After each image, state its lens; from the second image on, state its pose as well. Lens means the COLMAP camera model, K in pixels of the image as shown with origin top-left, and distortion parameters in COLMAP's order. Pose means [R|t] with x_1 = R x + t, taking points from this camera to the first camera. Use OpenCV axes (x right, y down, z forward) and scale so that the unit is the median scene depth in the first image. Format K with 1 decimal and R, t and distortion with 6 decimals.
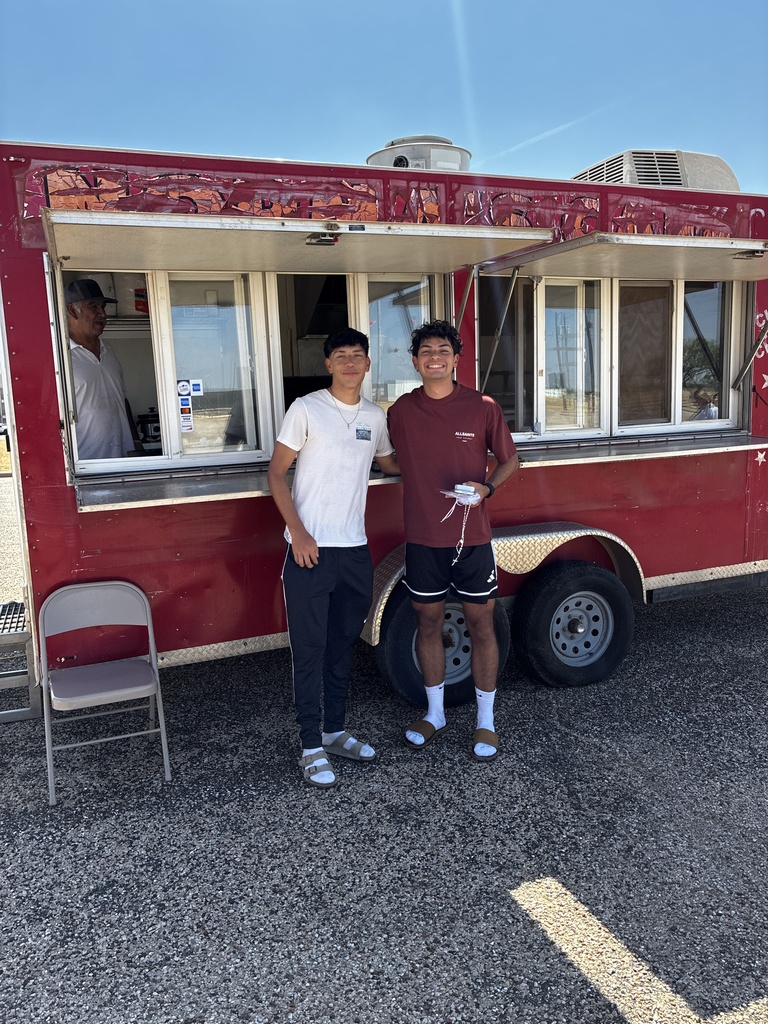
lens RADIAL K [[779.1, 0, 385.9], [0, 779.1, 507.9], [0, 0, 1]] dist [0.009292, -0.002357]
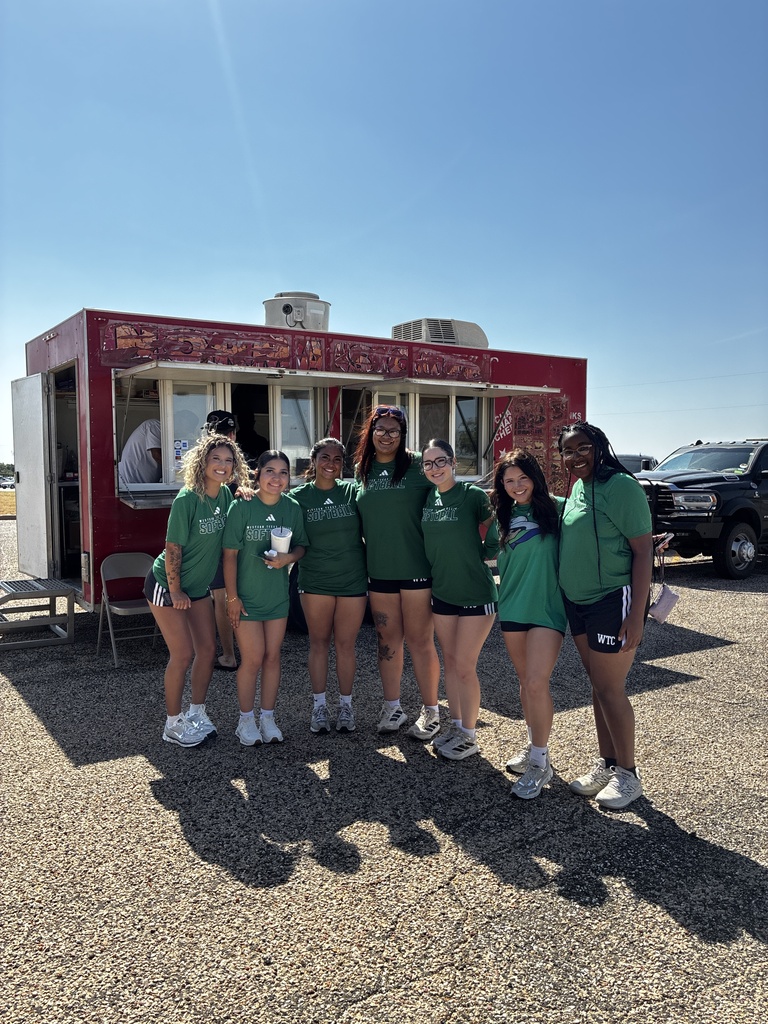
lens RADIAL K [[779.1, 0, 382.3], [0, 779.1, 512.7], [0, 0, 1]] dist [0.009292, -0.002357]
pose [[0.975170, 0.021476, 0.220412, -0.185048], [-0.005301, 0.997265, -0.073718, 0.119848], [-0.221393, 0.070719, 0.972617, -0.761173]]
